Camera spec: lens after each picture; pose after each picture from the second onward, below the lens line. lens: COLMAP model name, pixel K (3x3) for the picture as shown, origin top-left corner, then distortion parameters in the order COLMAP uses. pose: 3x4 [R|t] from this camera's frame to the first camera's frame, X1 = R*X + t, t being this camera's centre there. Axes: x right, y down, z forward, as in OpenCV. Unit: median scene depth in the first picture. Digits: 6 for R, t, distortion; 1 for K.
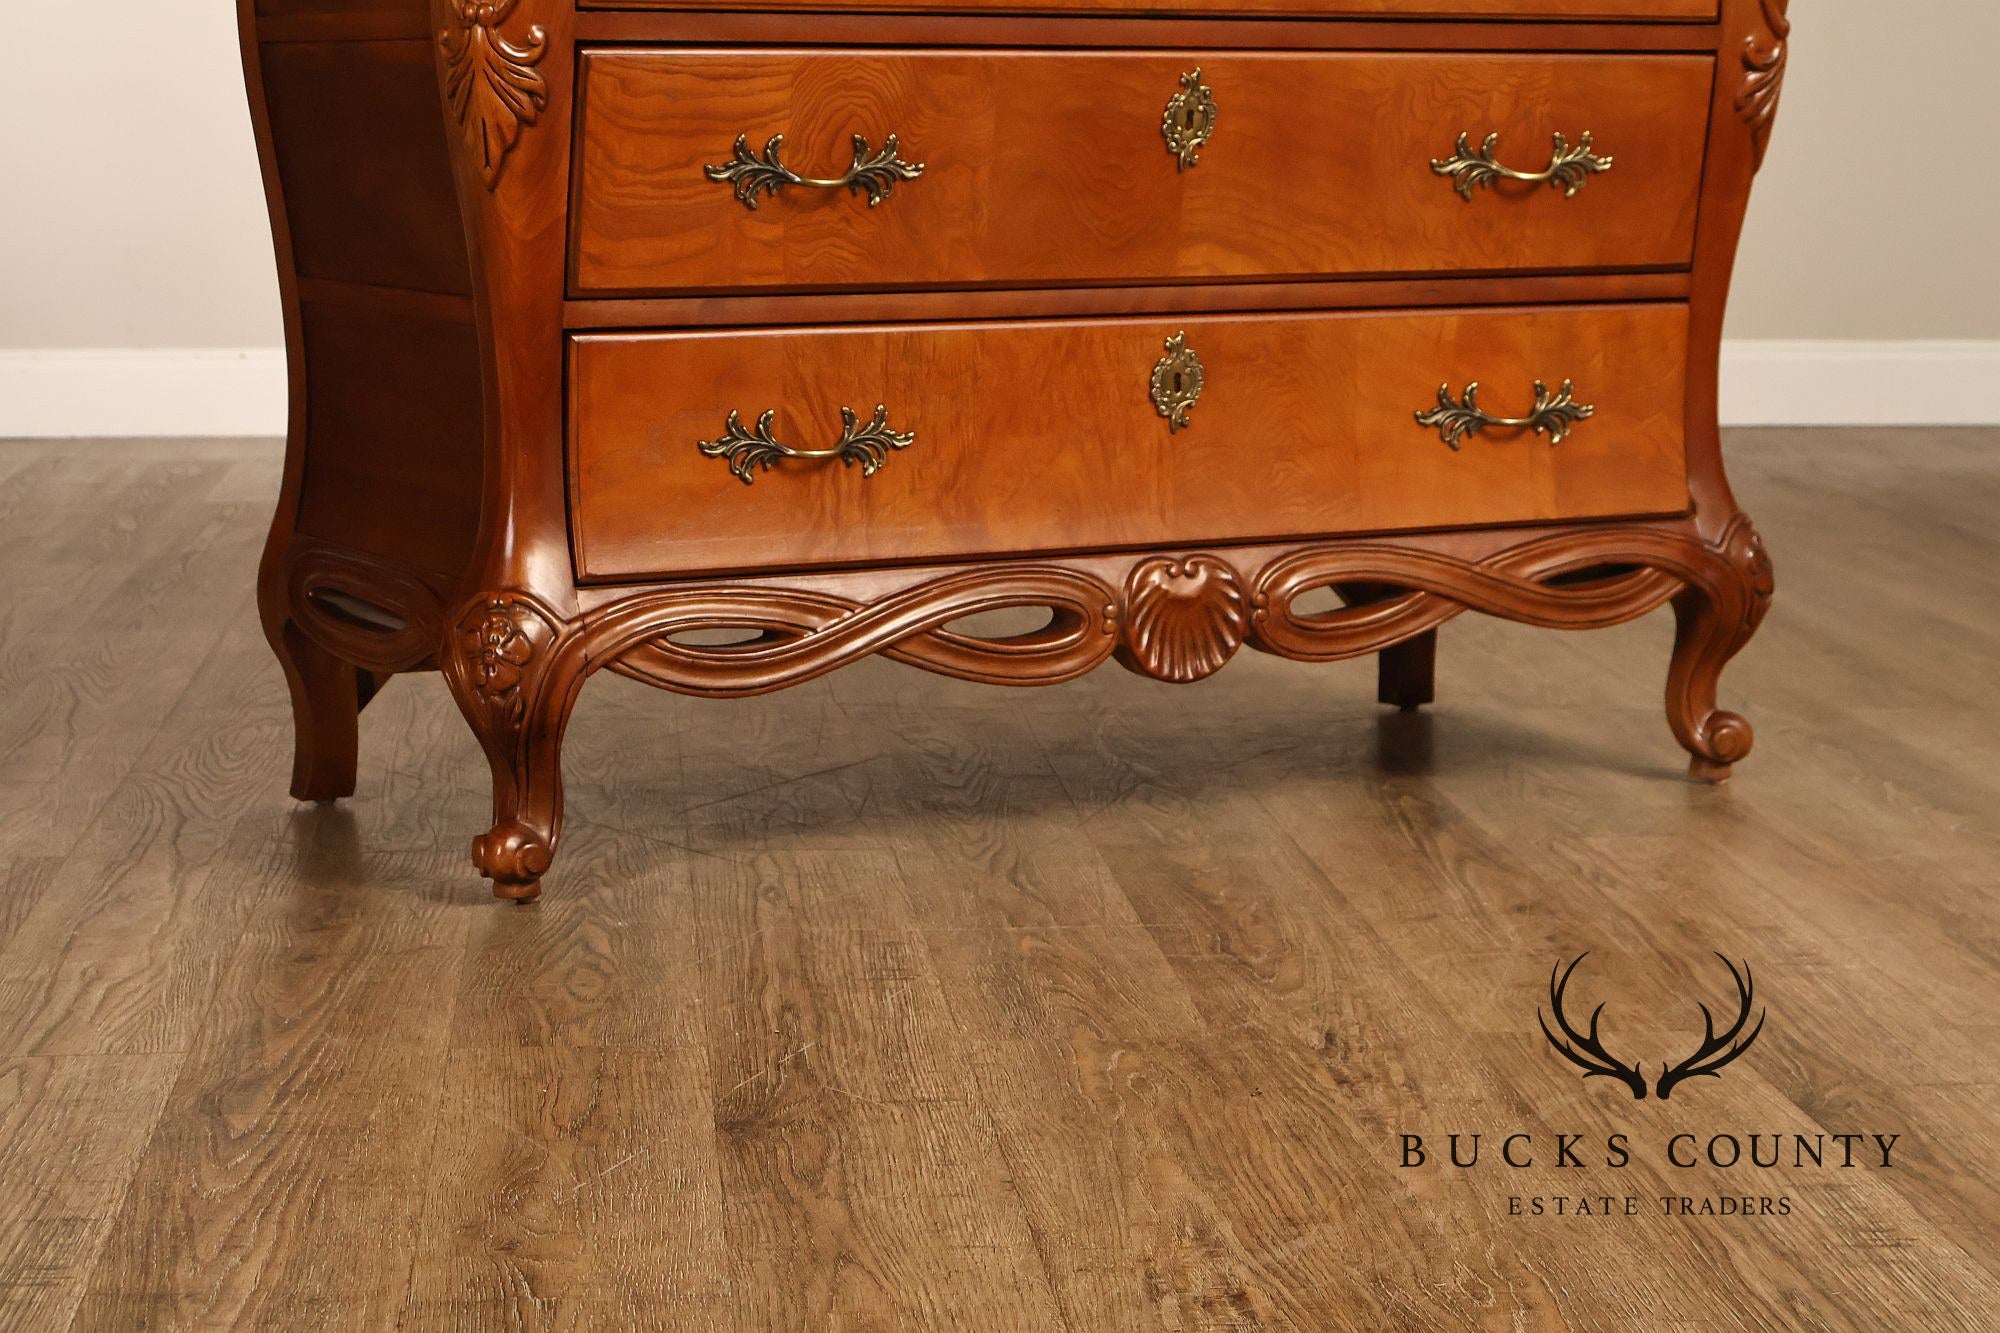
lens RADIAL K [[3962.9, 0, 991.8], [0, 3962.9, 667.9], [0, 0, 1]] dist [0.000634, 0.004156]
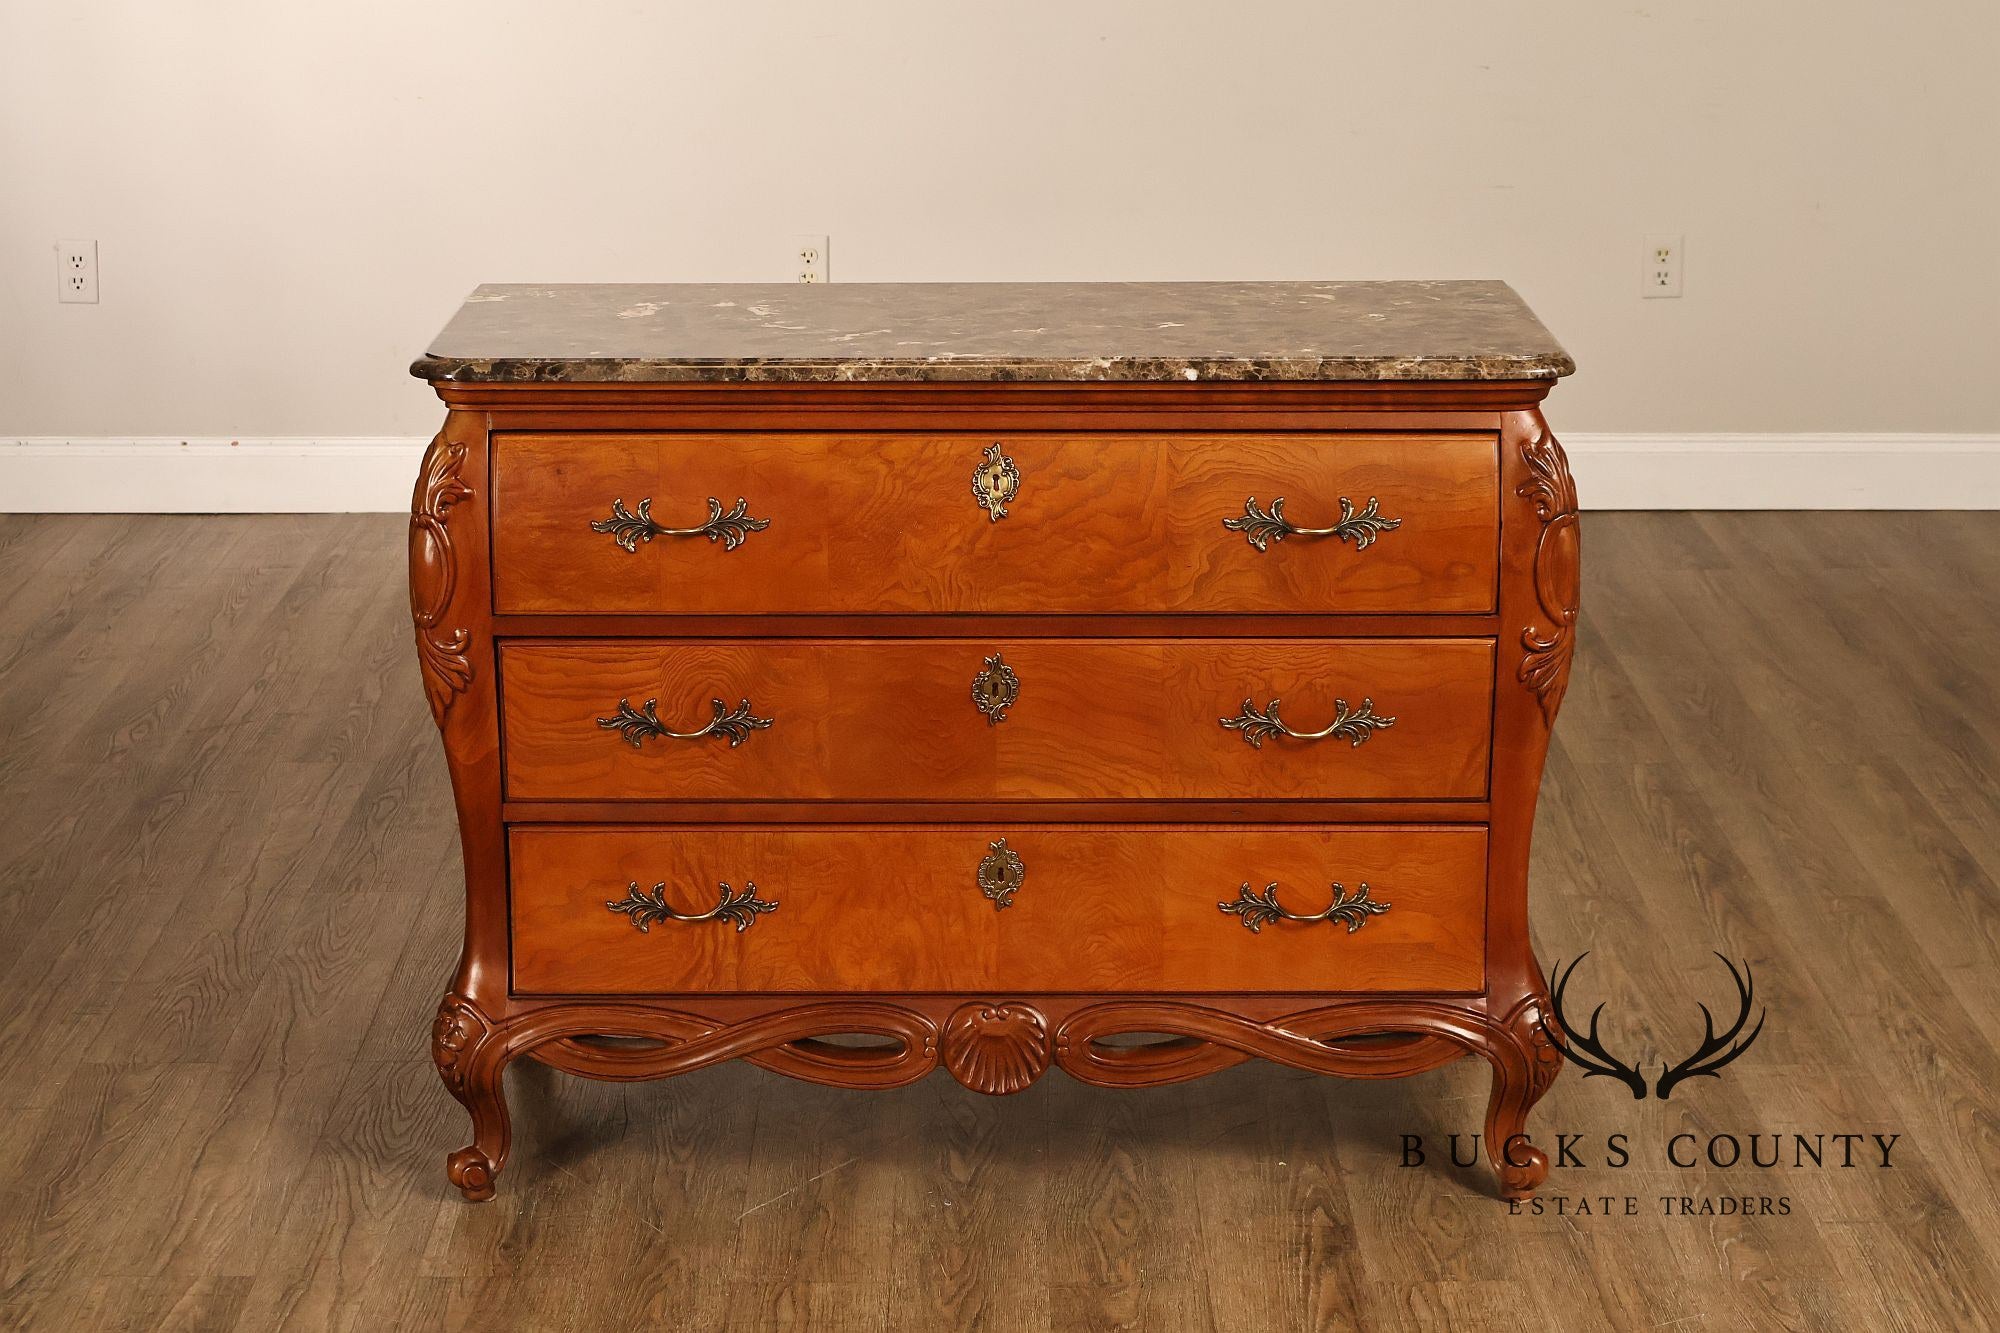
lens RADIAL K [[3962.9, 0, 991.8], [0, 3962.9, 667.9], [0, 0, 1]] dist [0.000634, 0.004156]
pose [[0.876292, 0.114688, -0.467931, 0.682490], [-0.066053, 0.990681, 0.119114, -0.310031], [0.477231, -0.073471, 0.875701, -0.161465]]
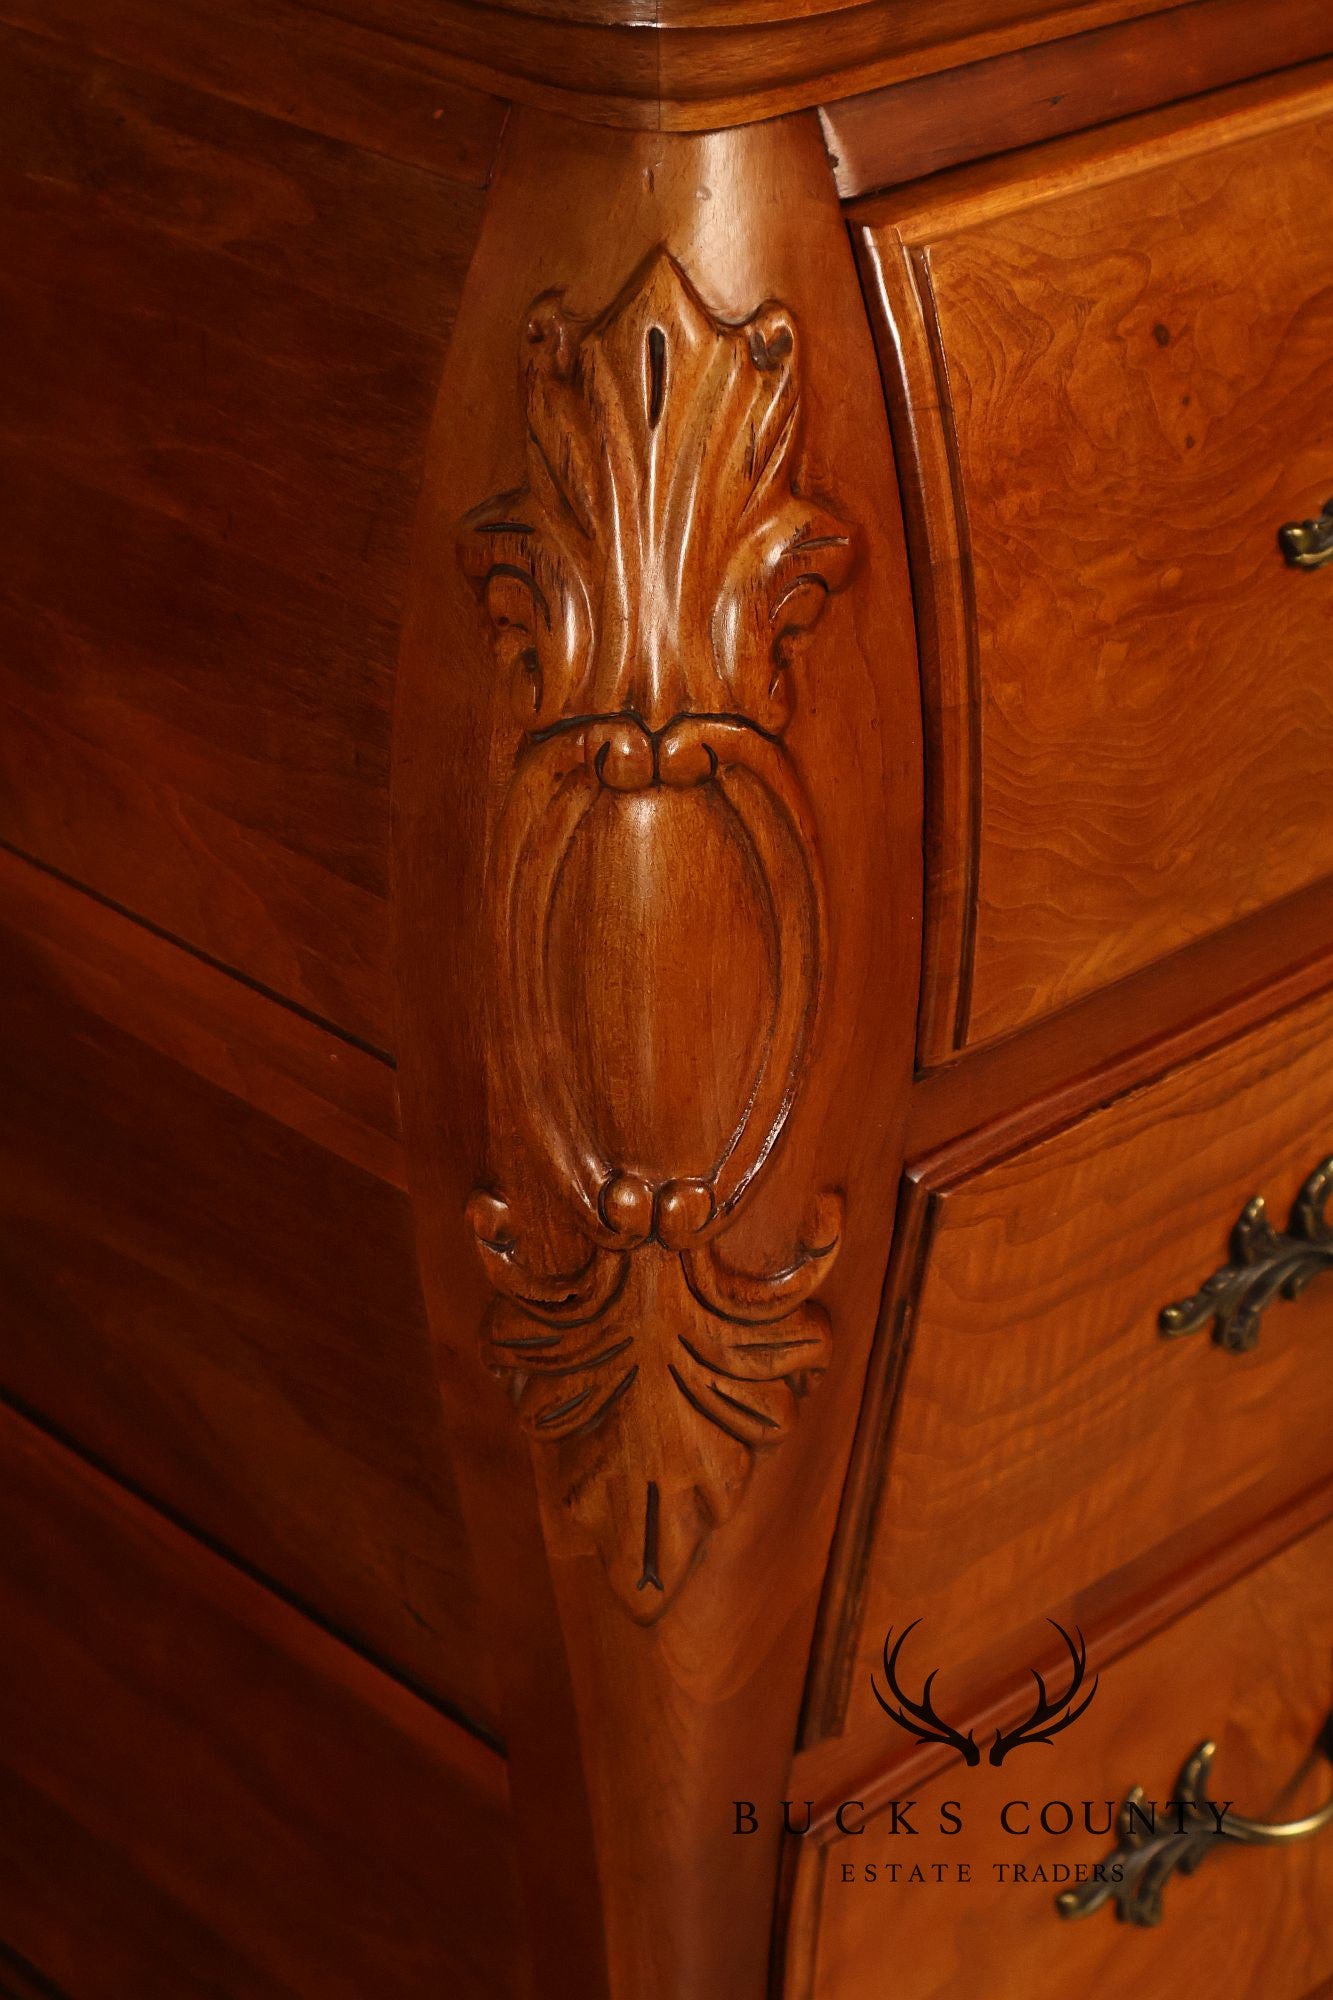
lens RADIAL K [[3962.9, 0, 668.1], [0, 3962.9, 1020.9], [0, 0, 1]] dist [0.000634, 0.004156]
pose [[0.967538, -0.120773, 0.221998, -0.177636], [0.031583, 0.929318, 0.367926, -0.264489], [-0.250743, -0.348971, 0.902966, 0.688511]]
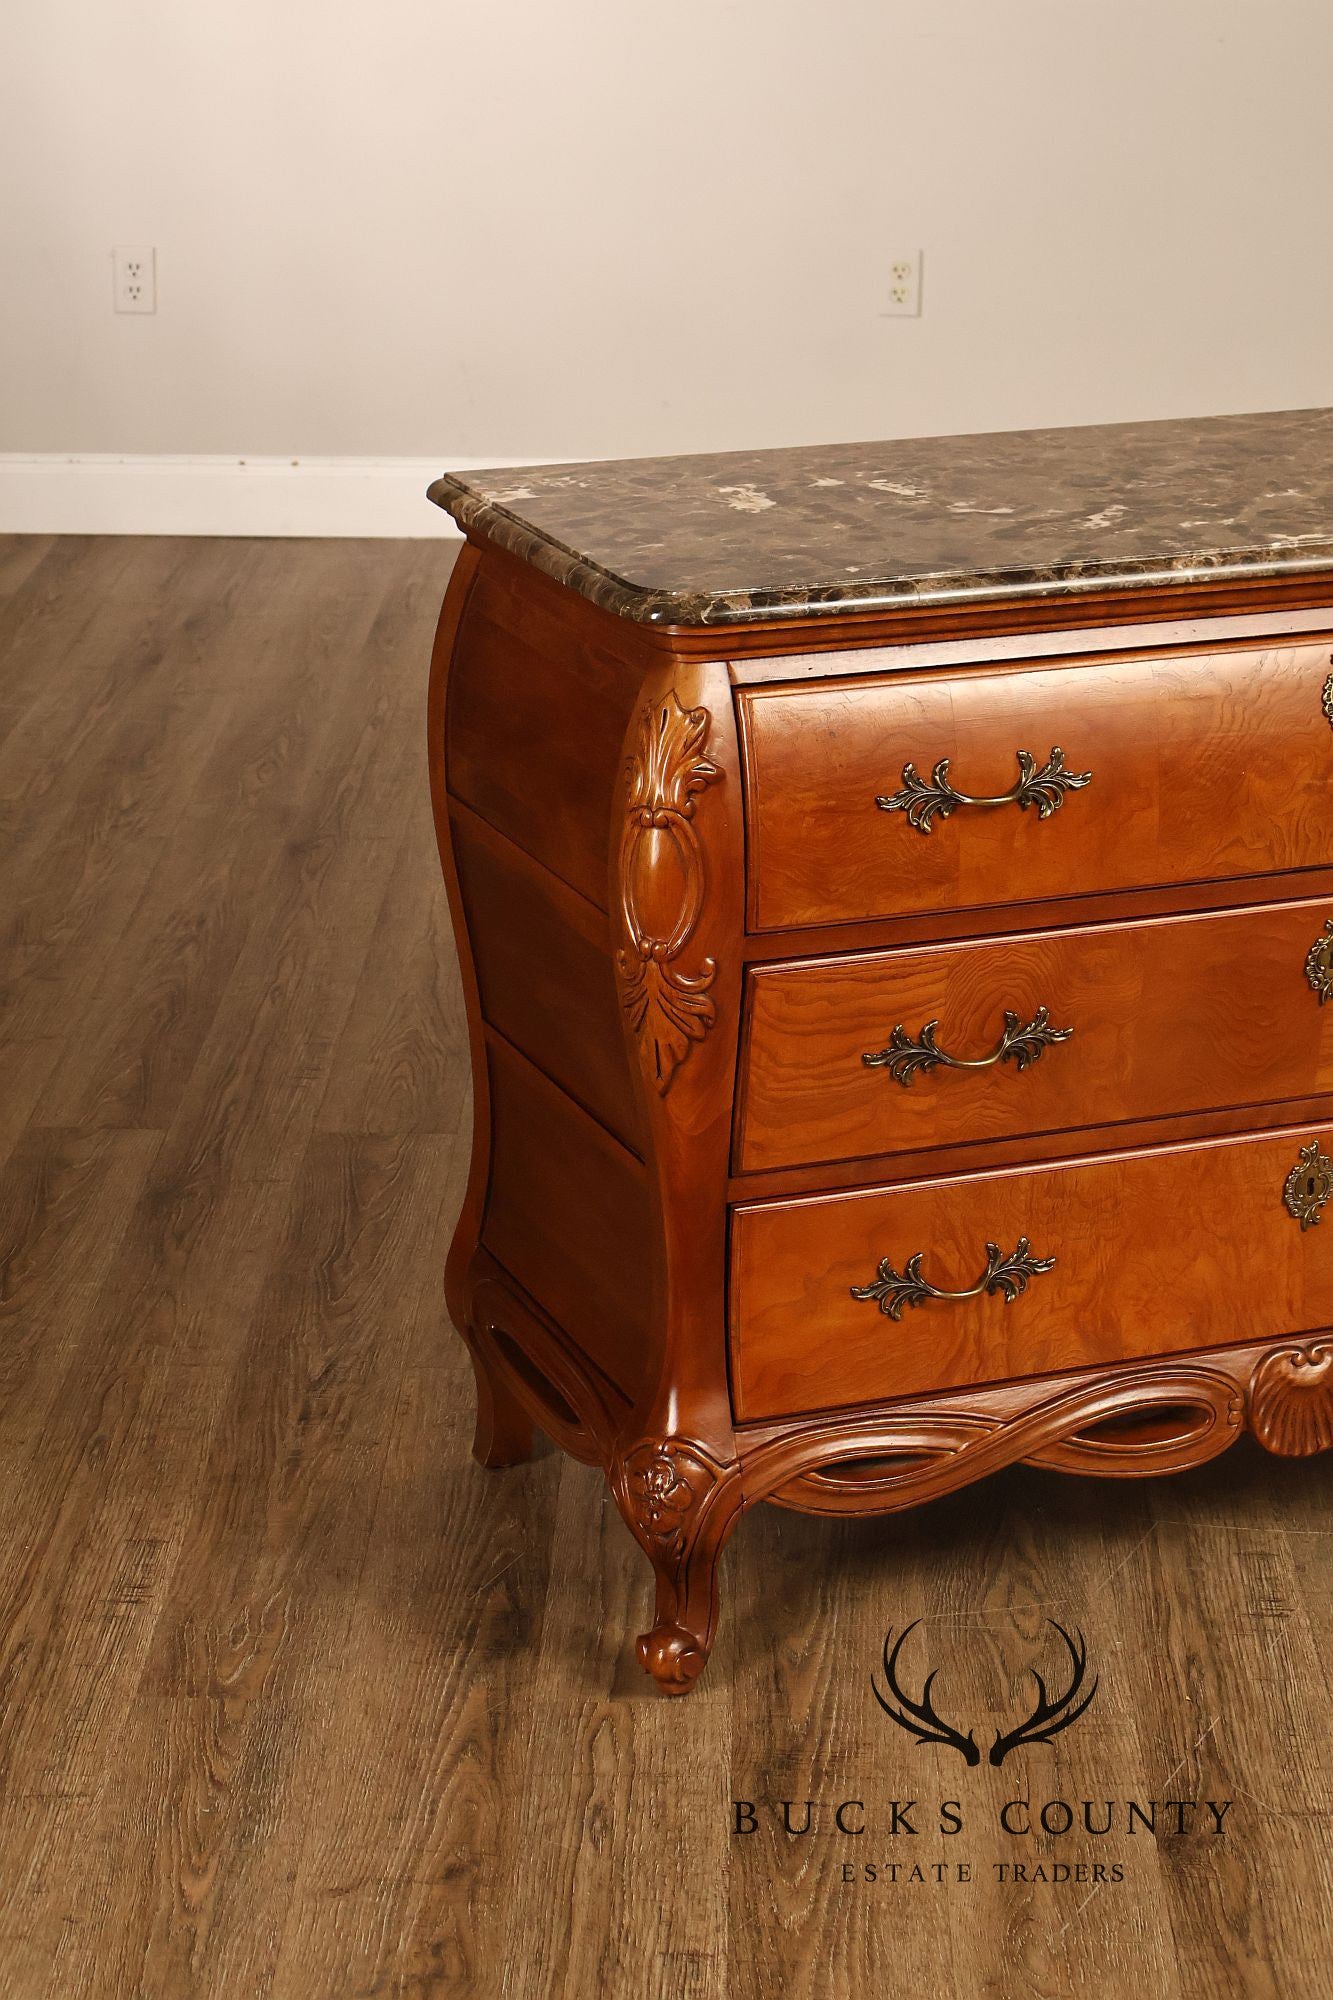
lens RADIAL K [[3962.9, 0, 668.1], [0, 3962.9, 1020.9], [0, 0, 1]] dist [0.000634, 0.004156]
pose [[0.991516, 0.041471, -0.123191, 0.005919], [-0.018062, 0.982503, 0.185371, -0.319147], [0.128723, -0.181573, 0.974916, -0.038360]]
